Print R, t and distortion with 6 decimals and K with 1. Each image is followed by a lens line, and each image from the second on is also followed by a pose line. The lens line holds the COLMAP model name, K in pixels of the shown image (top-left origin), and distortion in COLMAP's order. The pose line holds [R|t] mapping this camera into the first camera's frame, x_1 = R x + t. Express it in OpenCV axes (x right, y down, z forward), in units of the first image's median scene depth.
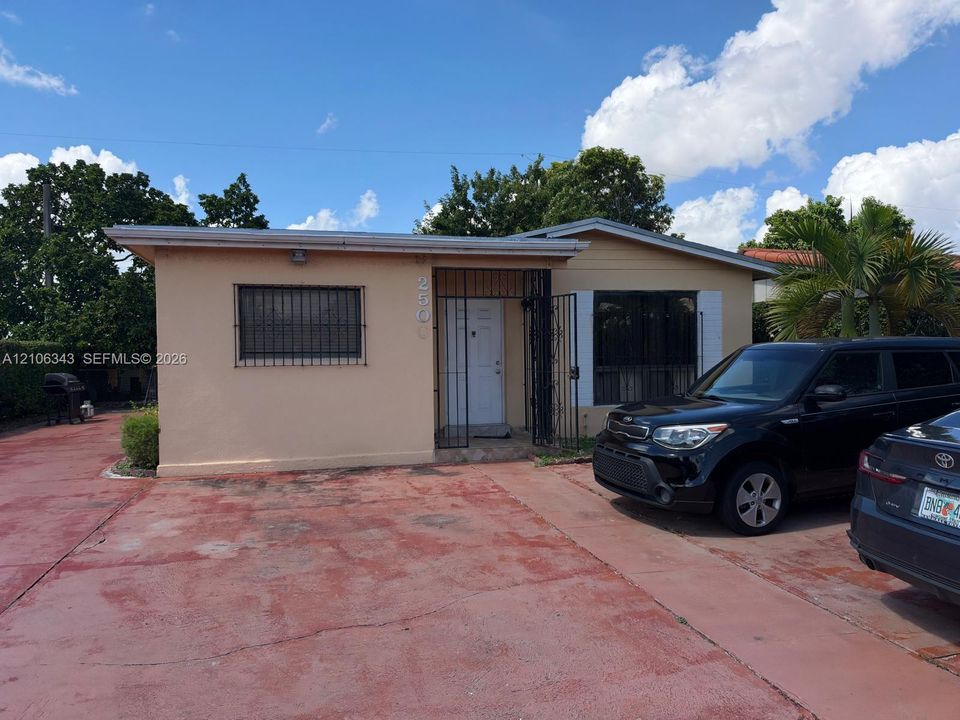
lens RADIAL K [[667.3, 0, 480.0], [0, 667.3, 360.0], [0, 0, 1]] dist [0.000358, -0.002082]
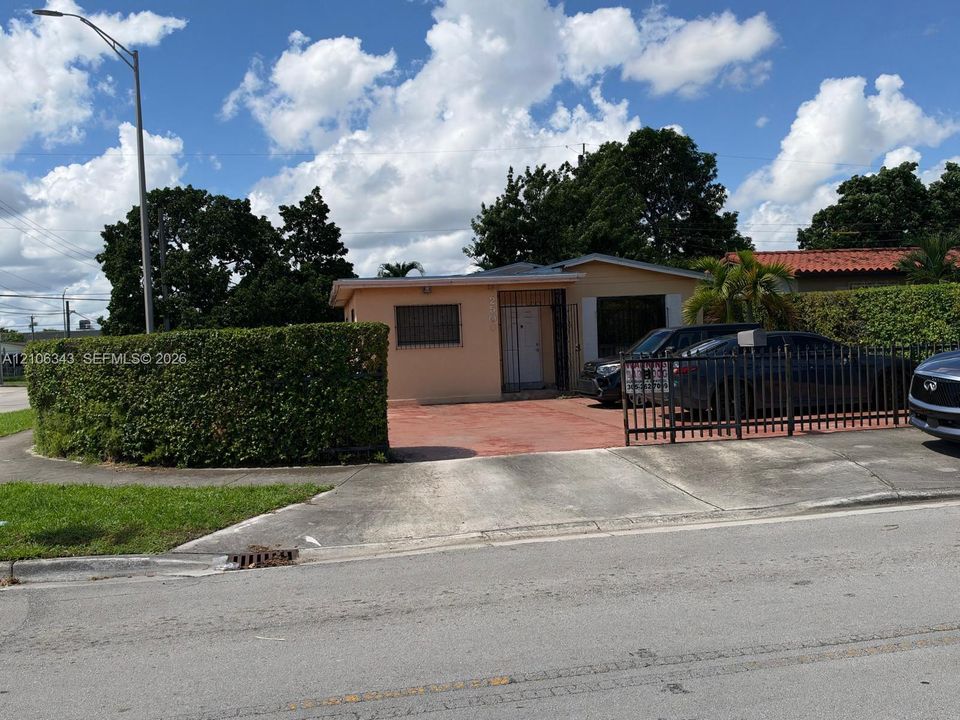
lens RADIAL K [[924.1, 0, 480.0], [0, 924.1, 360.0], [0, 0, 1]] dist [0.008611, 0.003945]
pose [[0.997271, -0.030469, -0.067248, 0.015376], [0.031087, 0.999483, 0.008165, 0.008445], [0.066964, -0.010233, 0.997703, -0.534609]]
